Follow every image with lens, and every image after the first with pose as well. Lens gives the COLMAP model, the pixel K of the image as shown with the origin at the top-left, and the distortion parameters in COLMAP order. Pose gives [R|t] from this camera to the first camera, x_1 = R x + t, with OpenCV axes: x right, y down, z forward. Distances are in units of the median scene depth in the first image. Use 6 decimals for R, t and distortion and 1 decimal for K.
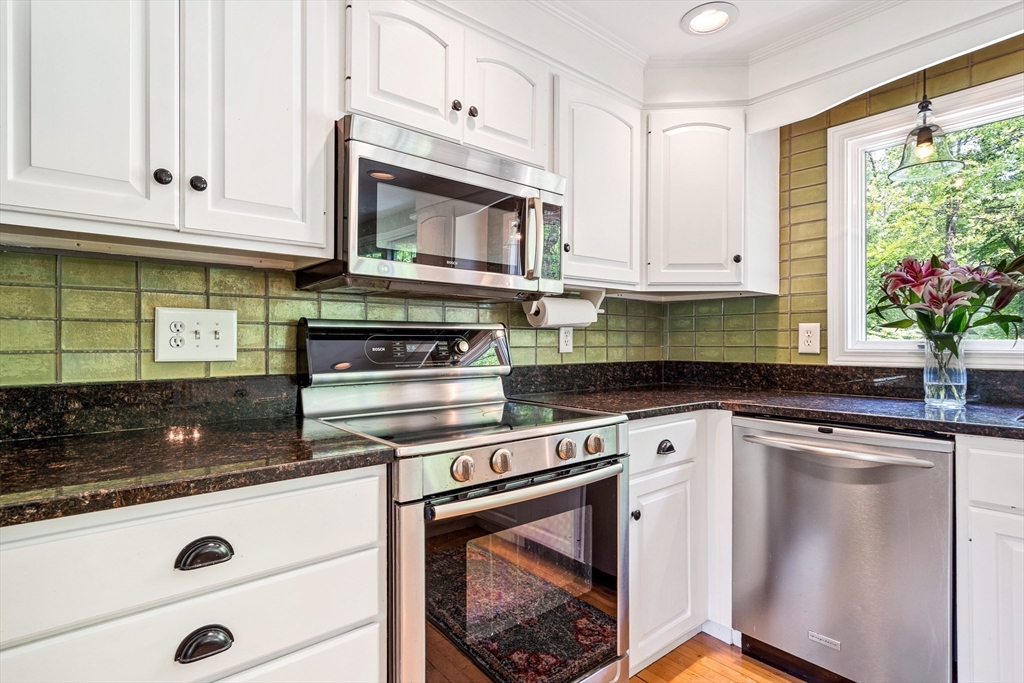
lens RADIAL K [[521.2, 0, 507.7], [0, 521.2, 343.8], [0, 0, 1]] dist [-0.000464, -0.000166]
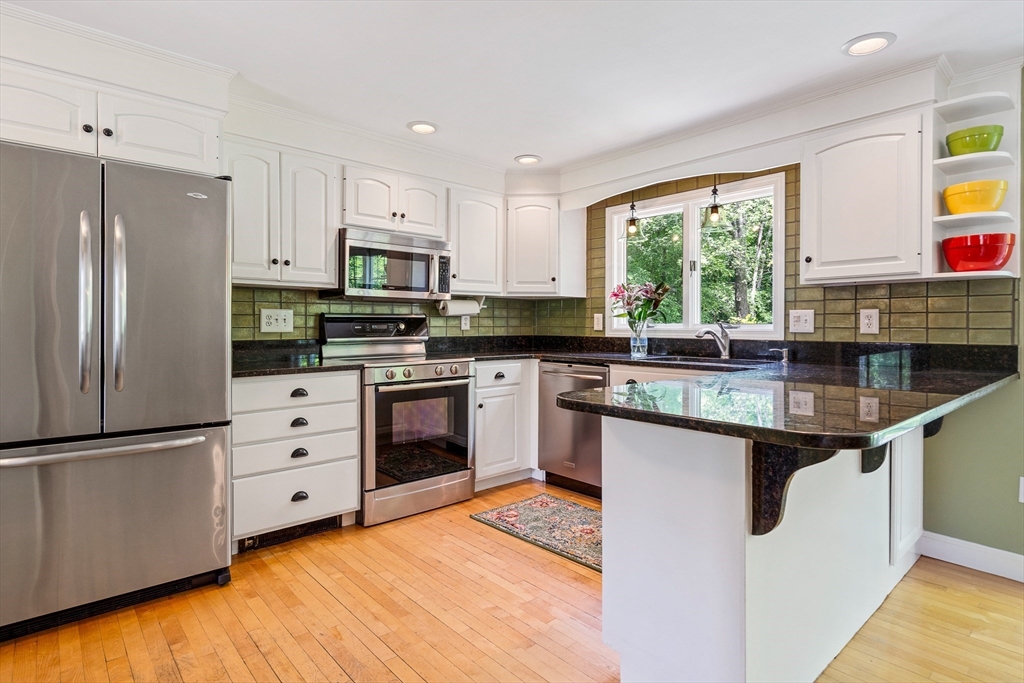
lens RADIAL K [[535.9, 0, 512.9], [0, 535.9, 326.5], [0, 0, 1]] dist [-0.000234, -0.000031]
pose [[0.999513, 0.002023, 0.031126, 0.280420], [-0.002119, 0.999993, 0.003071, -0.000707], [-0.031120, -0.003136, 0.999511, -1.069723]]
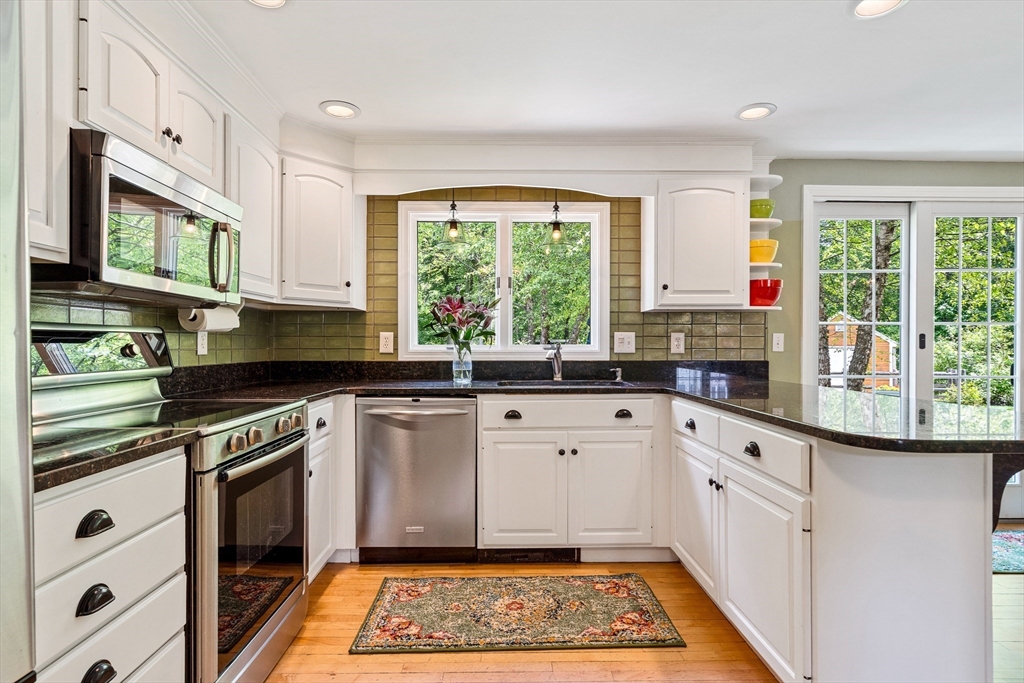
lens RADIAL K [[539.6, 0, 507.3], [0, 539.6, 348.8], [0, 0, 1]] dist [-0.000212, 0.000025]
pose [[0.628212, -0.003445, 0.778035, -0.467886], [-0.000762, 0.999987, 0.005043, -0.001942], [-0.778042, -0.003761, 0.628201, -0.248666]]
